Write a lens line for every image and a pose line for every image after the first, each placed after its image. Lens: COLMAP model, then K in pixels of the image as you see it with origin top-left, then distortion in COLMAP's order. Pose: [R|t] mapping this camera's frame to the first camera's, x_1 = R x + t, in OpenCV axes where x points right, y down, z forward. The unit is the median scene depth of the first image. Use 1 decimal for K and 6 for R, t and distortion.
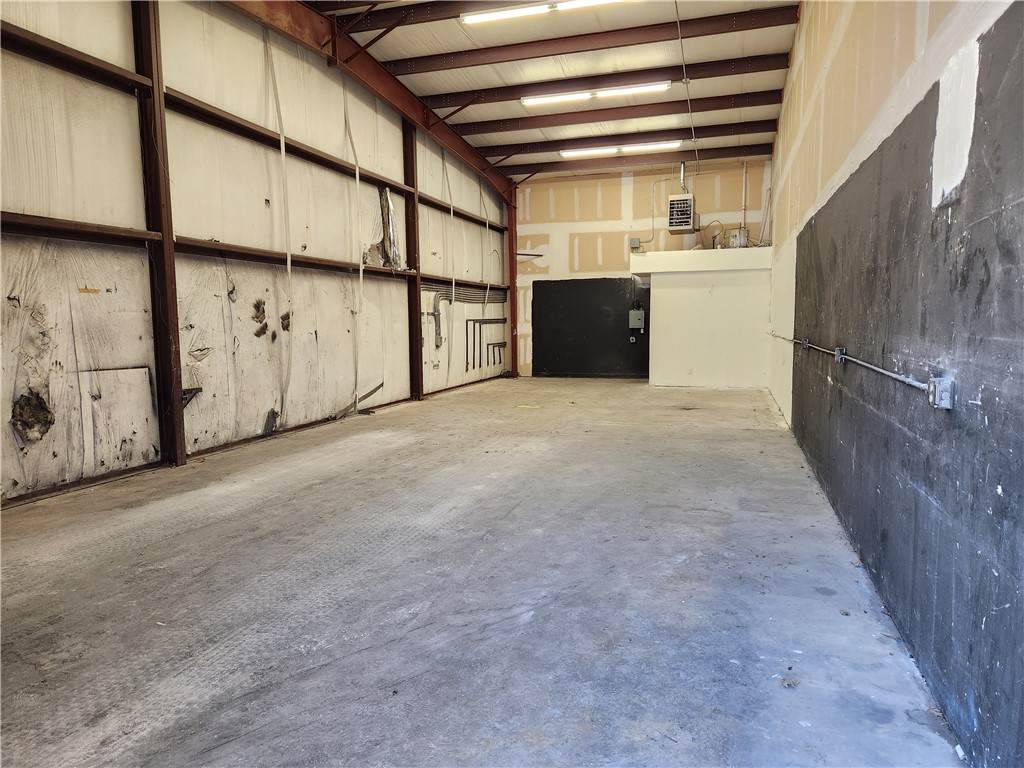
lens RADIAL K [[664.0, 0, 512.0], [0, 664.0, 384.0], [0, 0, 1]] dist [0.065361, -0.047193]
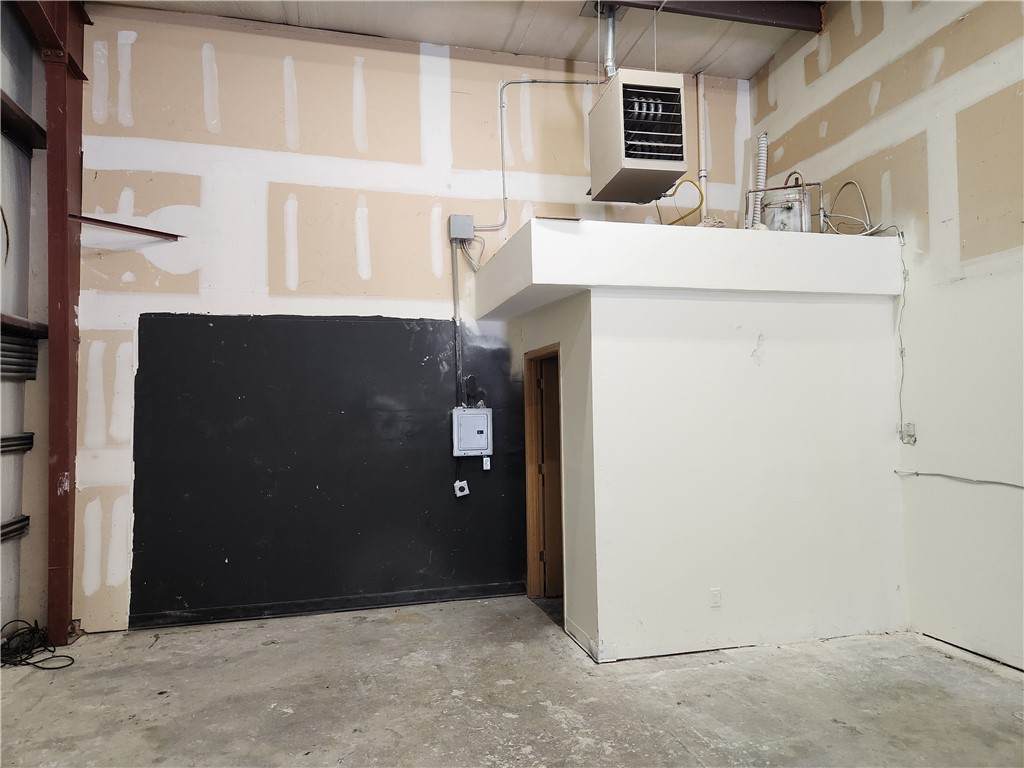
lens RADIAL K [[664.0, 0, 512.0], [0, 664.0, 384.0], [0, 0, 1]] dist [0.065361, -0.047193]
pose [[0.850437, 0.023948, 0.525531, 0.034849], [0.058598, 0.988435, -0.139868, -0.168335], [-0.522803, 0.149744, 0.839198, 1.607350]]
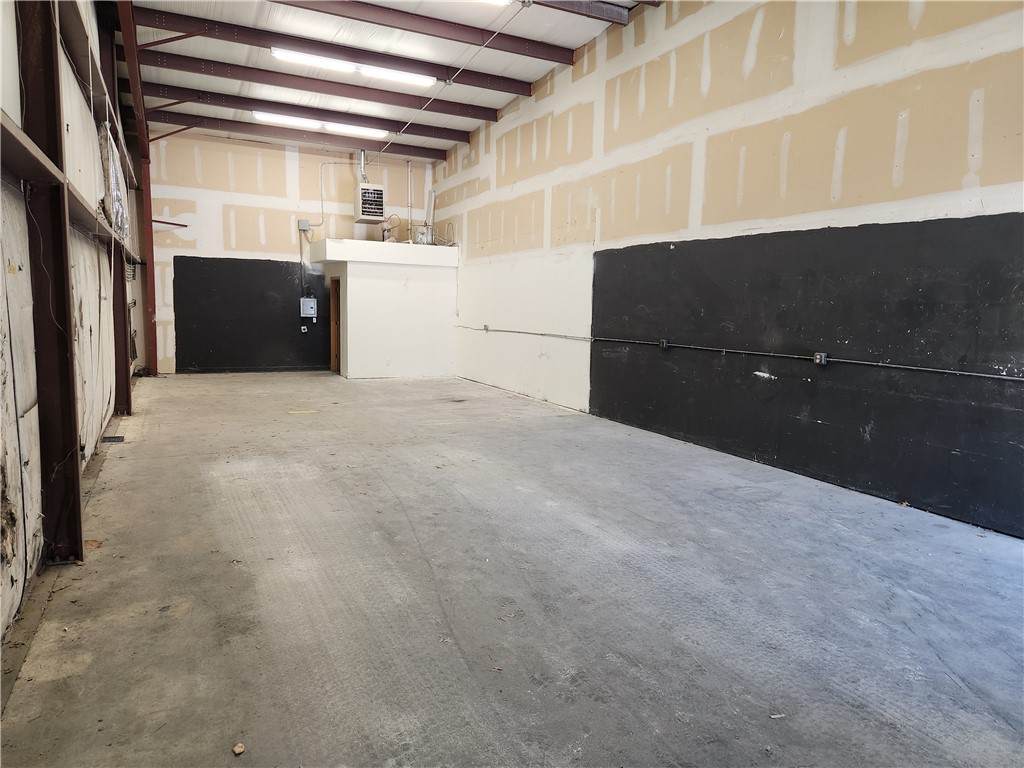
lens RADIAL K [[664.0, 0, 512.0], [0, 664.0, 384.0], [0, 0, 1]] dist [0.065361, -0.047193]
pose [[0.727980, -0.052789, 0.683563, -0.595031], [0.033458, 0.998579, 0.041483, -0.046290], [-0.684782, -0.007328, 0.728712, 0.280940]]
